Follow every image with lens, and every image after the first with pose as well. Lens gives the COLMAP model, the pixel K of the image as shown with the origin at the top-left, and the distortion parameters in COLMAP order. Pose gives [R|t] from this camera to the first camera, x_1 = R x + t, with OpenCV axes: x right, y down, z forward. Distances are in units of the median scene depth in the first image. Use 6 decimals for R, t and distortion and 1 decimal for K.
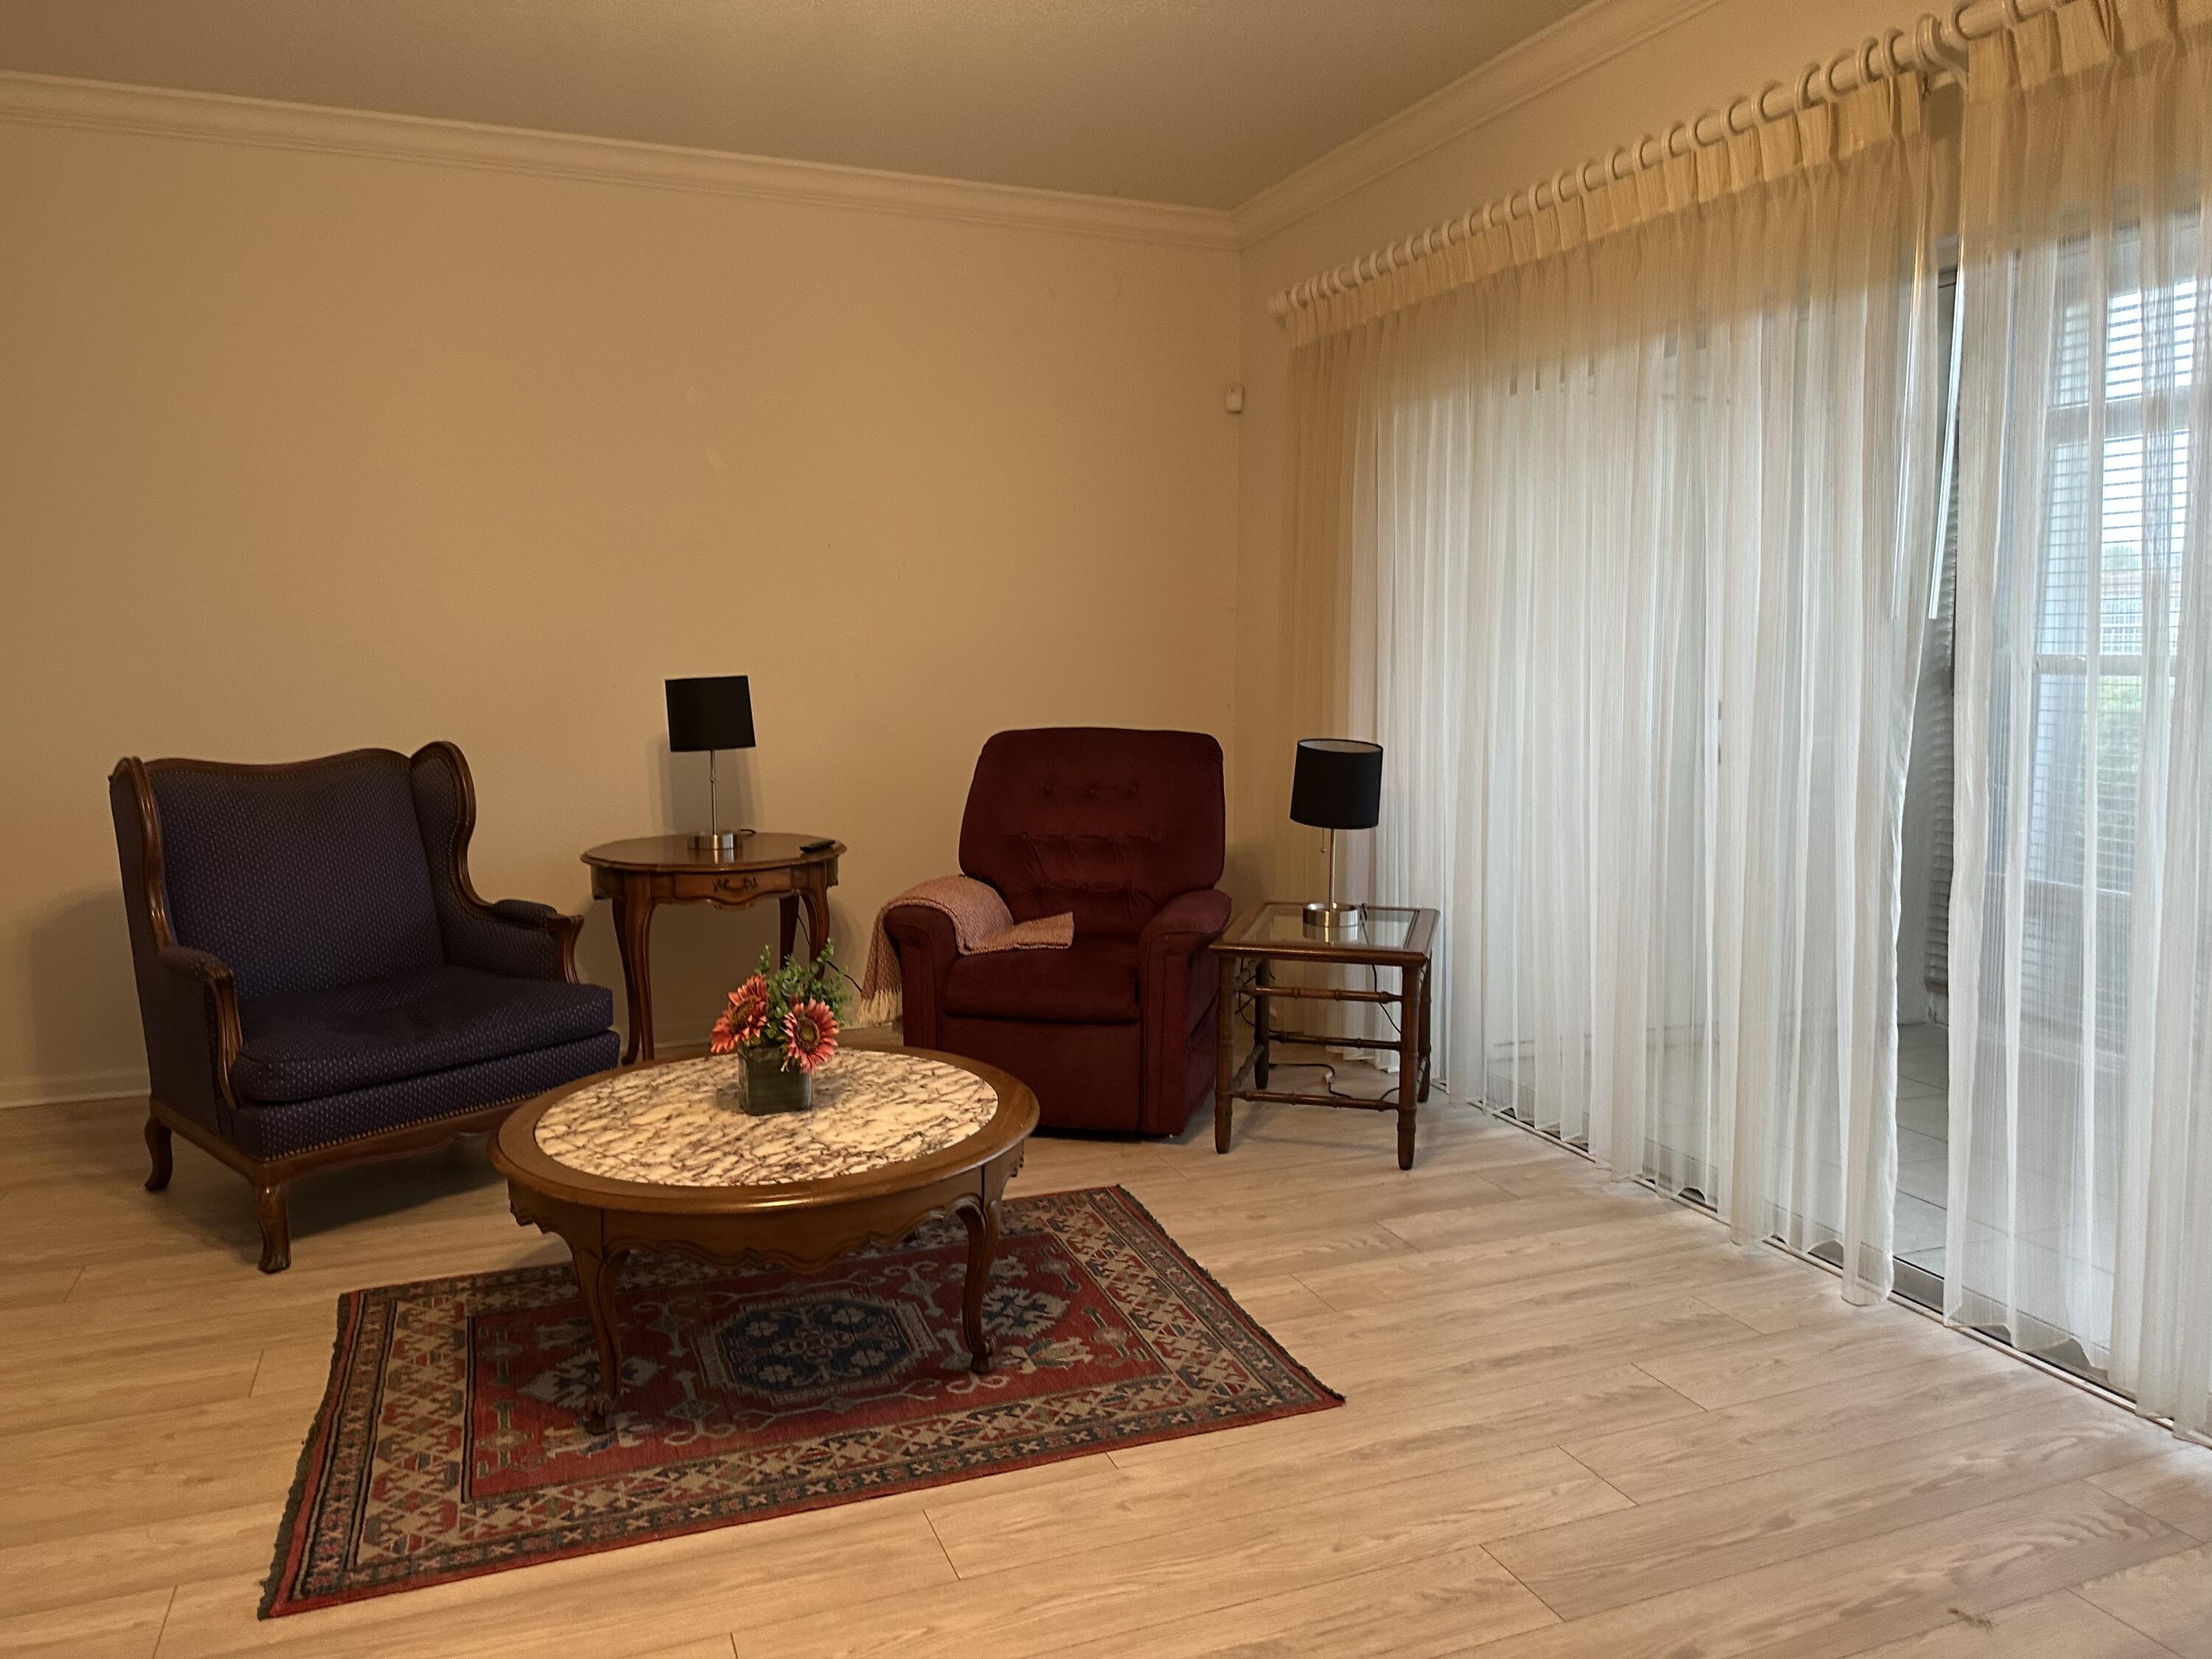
lens RADIAL K [[1565.3, 0, 1105.8], [0, 1565.3, 822.1], [0, 0, 1]] dist [0.058344, -0.064273]
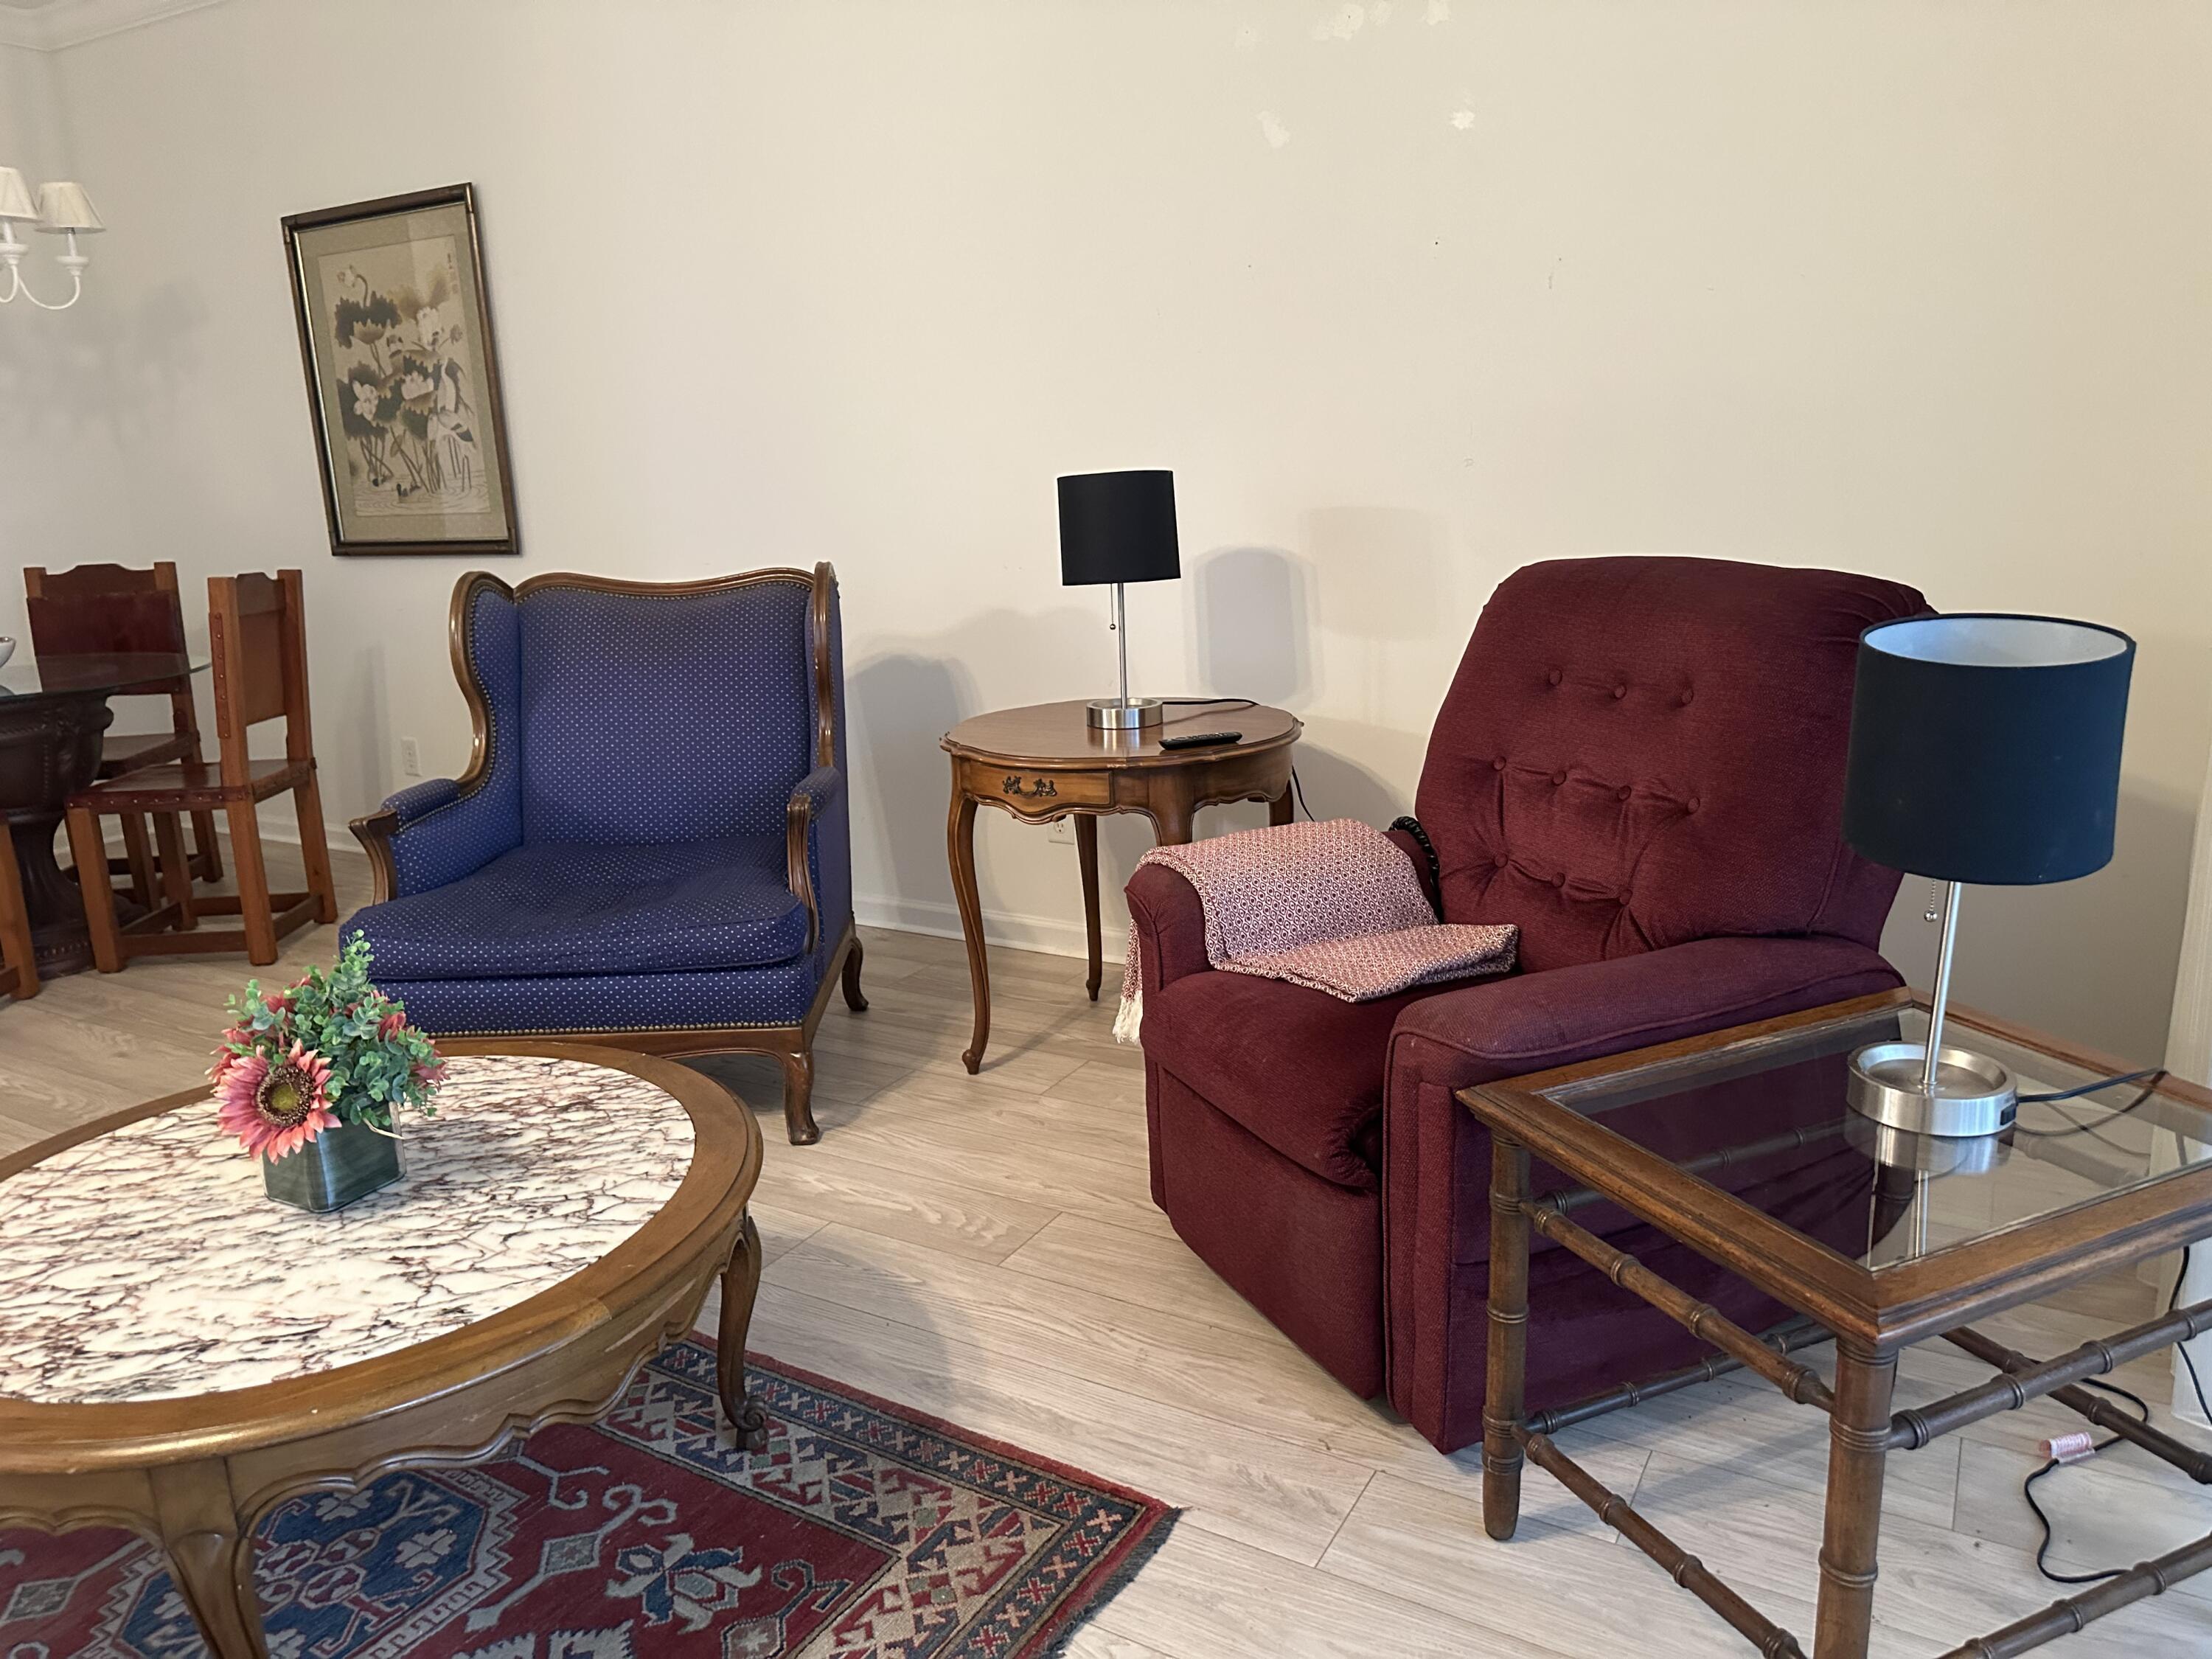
lens RADIAL K [[1565.3, 0, 1108.8], [0, 1565.3, 837.8], [0, 0, 1]] dist [0.058344, -0.064273]
pose [[0.619152, 0.158043, -0.769203, 0.305870], [-0.062183, 0.986330, 0.152601, -0.043481], [0.782805, -0.046652, 0.620516, 0.621819]]
